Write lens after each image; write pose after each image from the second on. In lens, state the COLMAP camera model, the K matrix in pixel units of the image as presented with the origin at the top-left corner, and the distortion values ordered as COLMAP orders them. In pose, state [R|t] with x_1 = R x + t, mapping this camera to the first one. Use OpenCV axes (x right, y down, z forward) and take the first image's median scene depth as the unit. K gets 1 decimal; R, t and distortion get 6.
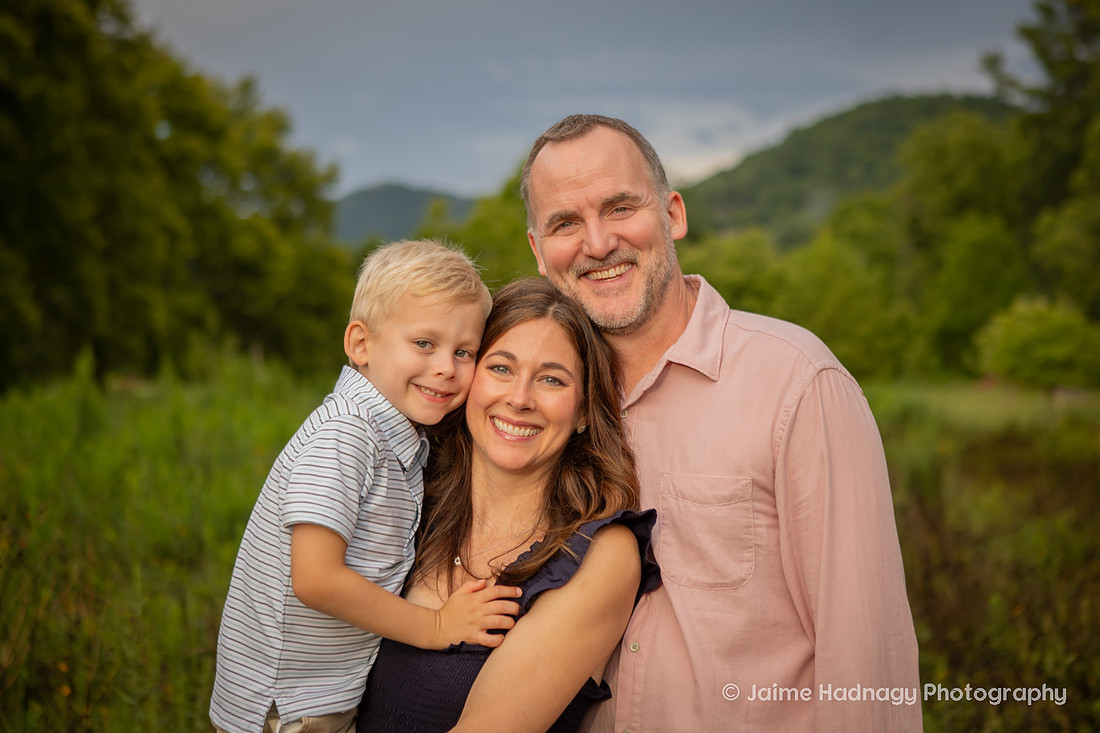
lens RADIAL K [[1977.1, 0, 550.3], [0, 1977.1, 398.2], [0, 0, 1]] dist [0.041219, 0.043030]
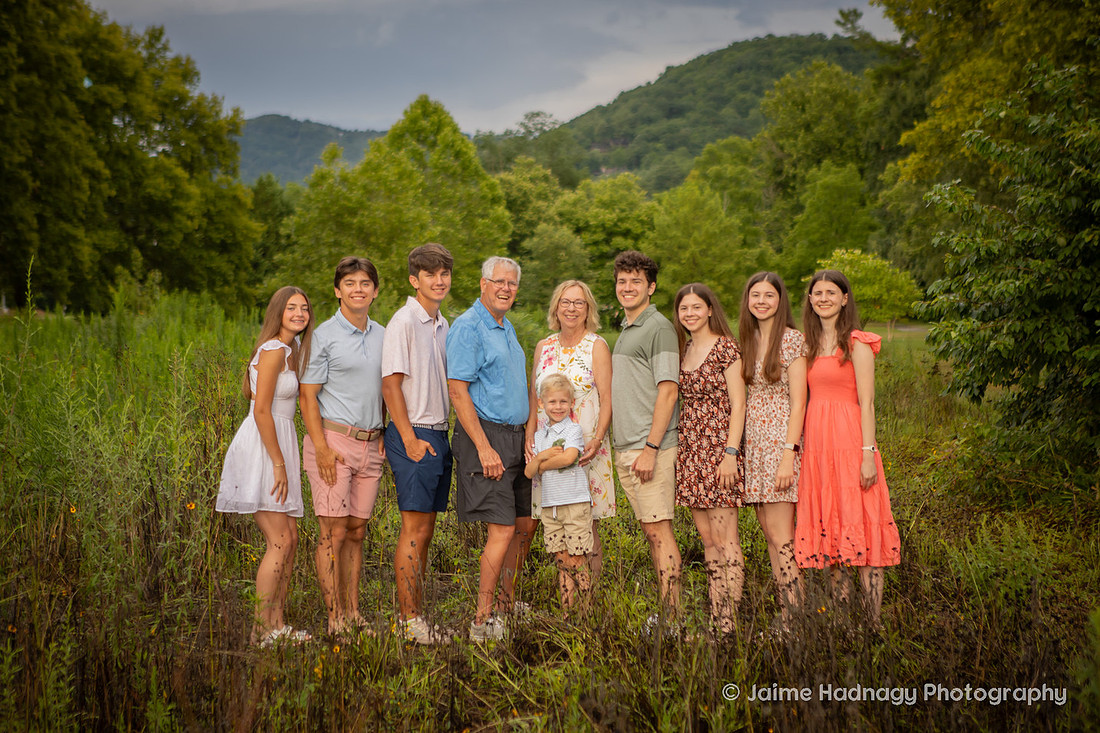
lens RADIAL K [[1973.4, 0, 537.9], [0, 1973.4, 367.2], [0, 0, 1]] dist [0.122335, 0.037475]
pose [[0.998434, 0.006803, 0.055534, -0.005003], [-0.007828, 0.999803, 0.018250, 0.000909], [-0.055399, -0.018656, 0.998290, -0.103414]]
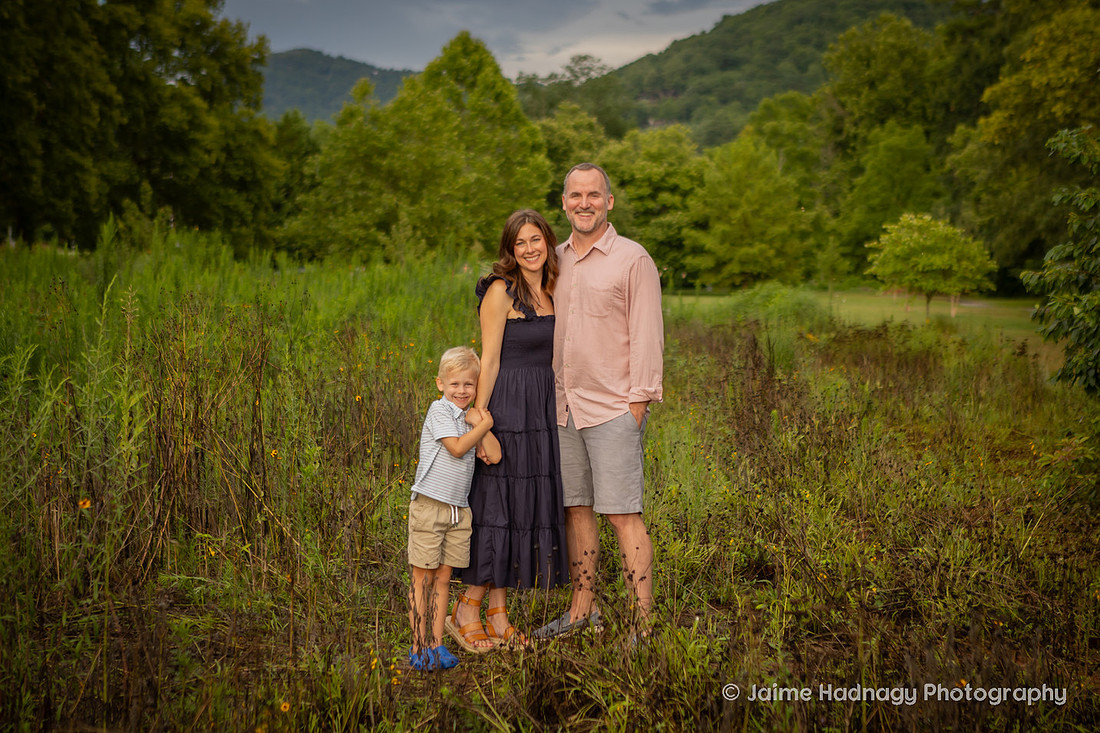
lens RADIAL K [[2073.6, 0, 558.4], [0, 2073.6, 365.9], [0, 0, 1]] dist [0.107964, 0.004444]
pose [[0.997577, 0.048968, 0.049418, -0.003950], [-0.050814, 0.998029, 0.036832, 0.001307], [-0.047517, -0.039254, 0.998099, -0.079926]]
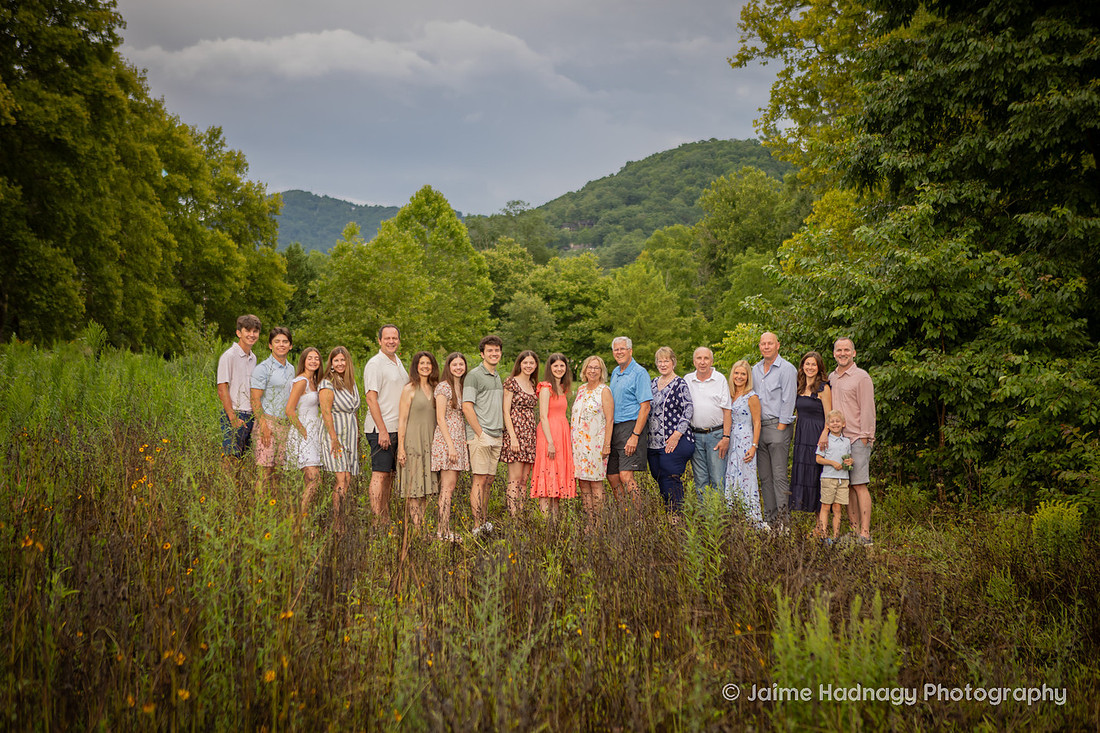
lens RADIAL K [[1683.7, 0, 550.0], [0, 1683.7, 366.5], [0, 0, 1]] dist [0.037136, 0.005438]
pose [[0.996287, 0.039480, 0.076509, -0.007807], [-0.038979, 0.999208, -0.008027, 0.000956], [-0.076766, 0.005015, 0.997037, -0.183808]]
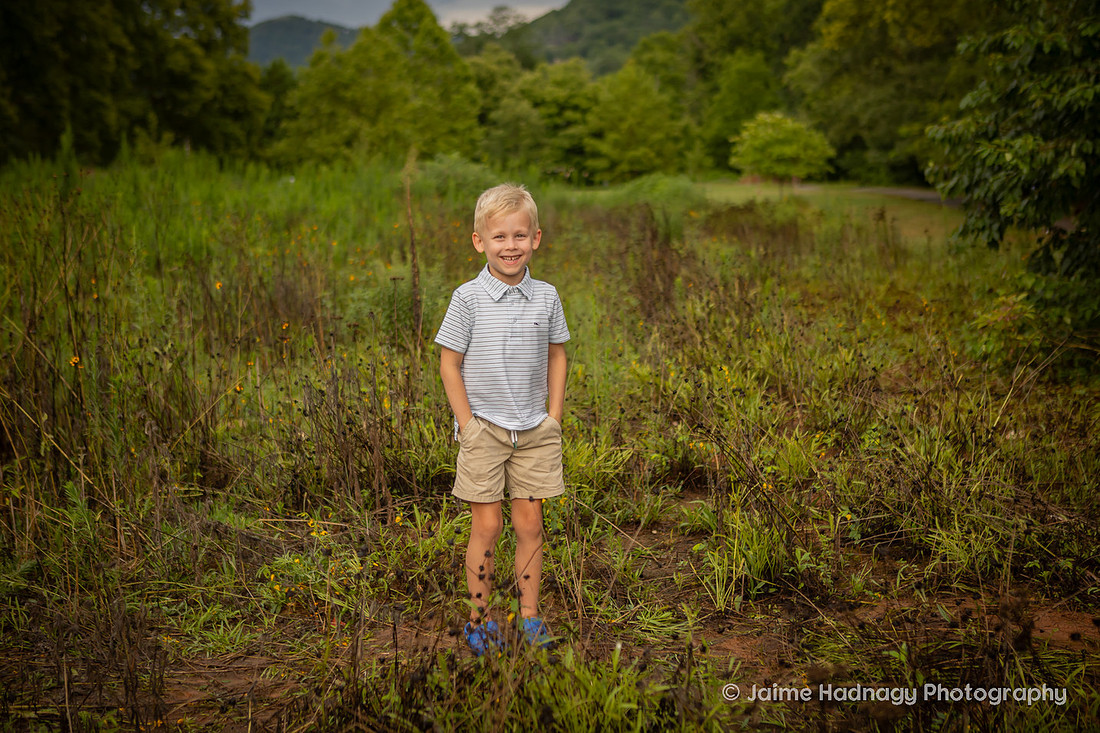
lens RADIAL K [[1530.6, 0, 550.0], [0, 1530.6, 366.5], [0, 0, 1]] dist [0.016108, 0.059812]
pose [[0.996390, 0.002186, 0.084861, 0.002271], [-0.011787, 0.993548, 0.112796, 0.003926], [-0.084067, -0.113389, 0.989988, -0.025784]]
